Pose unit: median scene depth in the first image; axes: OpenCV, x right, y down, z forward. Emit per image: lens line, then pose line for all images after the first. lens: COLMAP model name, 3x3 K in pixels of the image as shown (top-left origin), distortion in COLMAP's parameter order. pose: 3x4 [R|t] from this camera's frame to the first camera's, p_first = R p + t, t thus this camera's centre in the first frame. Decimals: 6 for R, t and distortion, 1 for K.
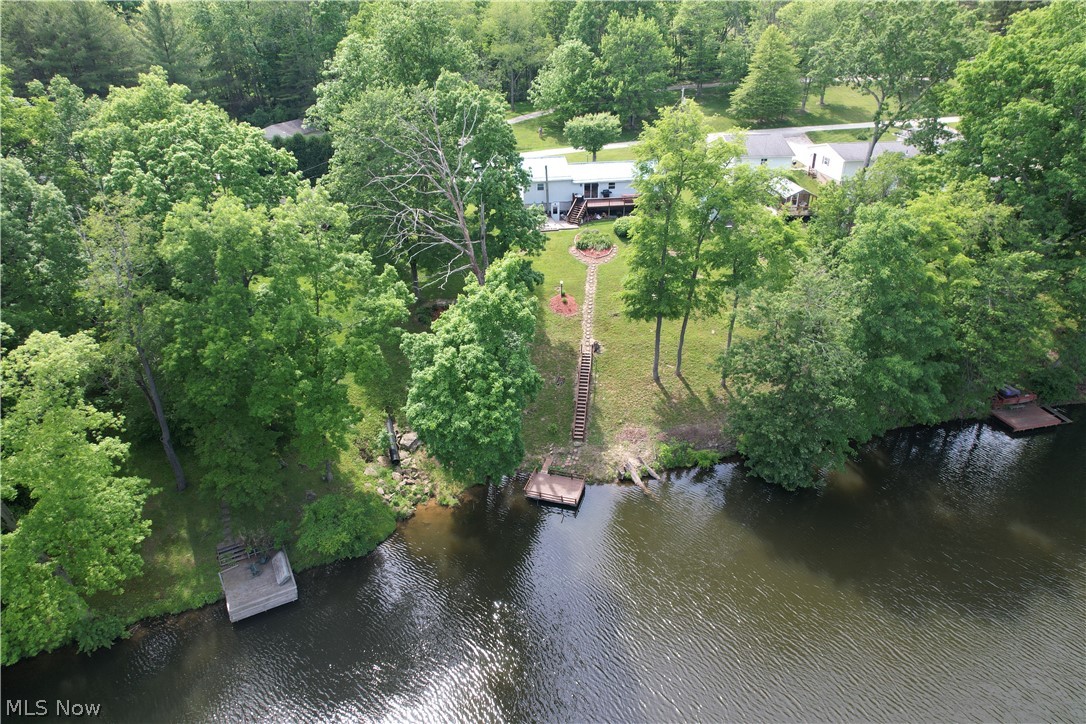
lens RADIAL K [[685.7, 0, 543.0], [0, 685.7, 362.0], [0, 0, 1]] dist [-0.071452, 0.049671]
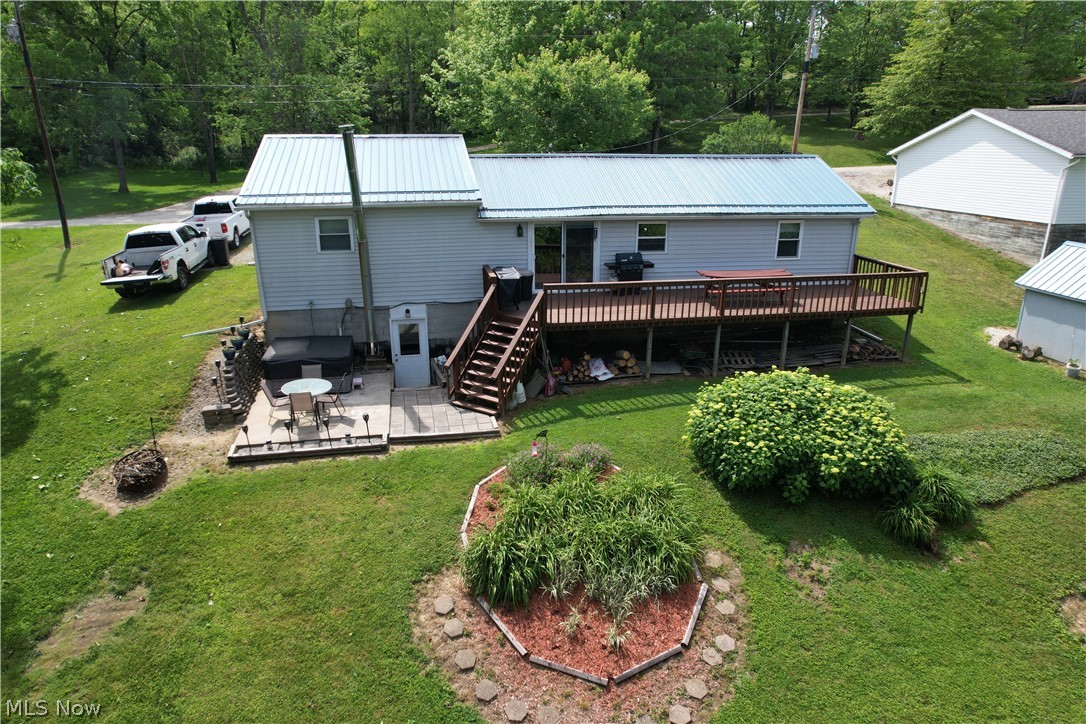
lens RADIAL K [[685.7, 0, 543.0], [0, 685.7, 362.0], [0, 0, 1]] dist [-0.071452, 0.049671]
pose [[0.999393, 0.001036, 0.034810, 0.056050], [0.005215, 0.983837, -0.178989, -0.177043], [-0.034433, 0.179062, 0.983235, 0.790809]]
